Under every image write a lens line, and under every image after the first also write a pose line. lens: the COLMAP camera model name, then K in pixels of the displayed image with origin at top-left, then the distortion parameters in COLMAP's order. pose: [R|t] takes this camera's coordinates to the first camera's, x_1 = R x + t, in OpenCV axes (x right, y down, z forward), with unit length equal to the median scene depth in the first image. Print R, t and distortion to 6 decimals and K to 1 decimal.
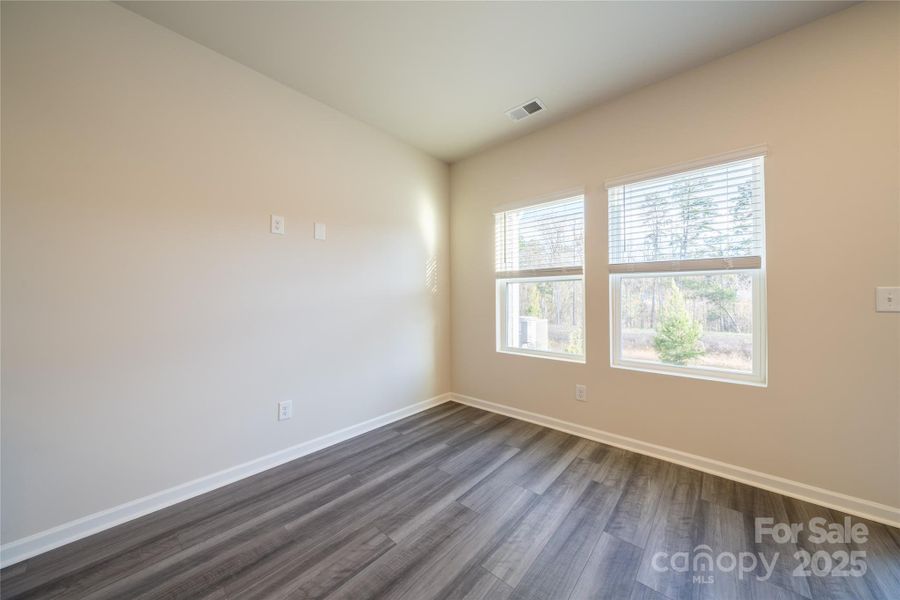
lens RADIAL K [[319.8, 0, 447.6], [0, 319.8, 298.9], [0, 0, 1]] dist [-0.001256, -0.000396]
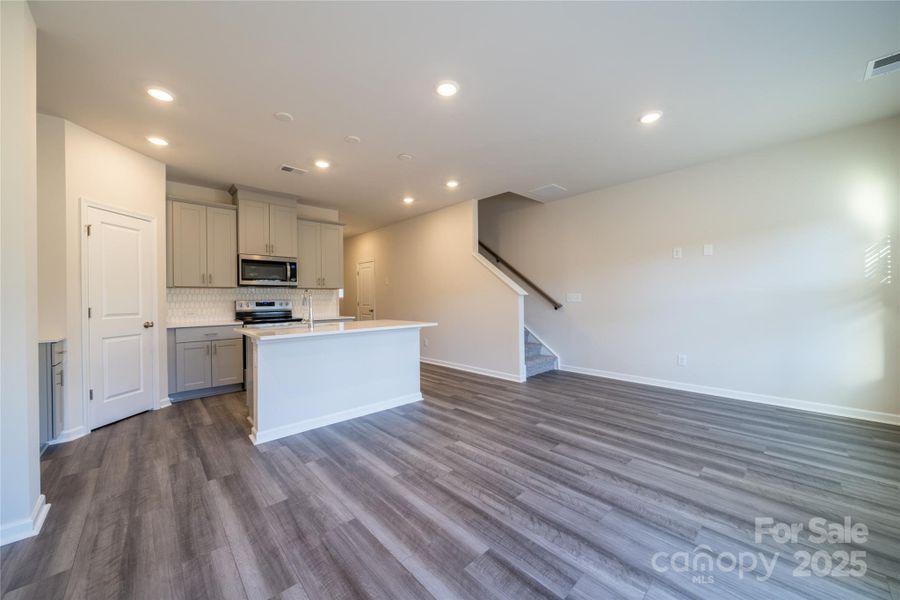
lens RADIAL K [[319.8, 0, 447.6], [0, 319.8, 298.9], [0, 0, 1]] dist [-0.001256, -0.000396]
pose [[-0.124304, 0.004781, -0.992233, 1.283493], [0.015744, 0.999872, 0.002845, -0.017415], [0.992119, -0.015268, -0.124364, -0.061199]]
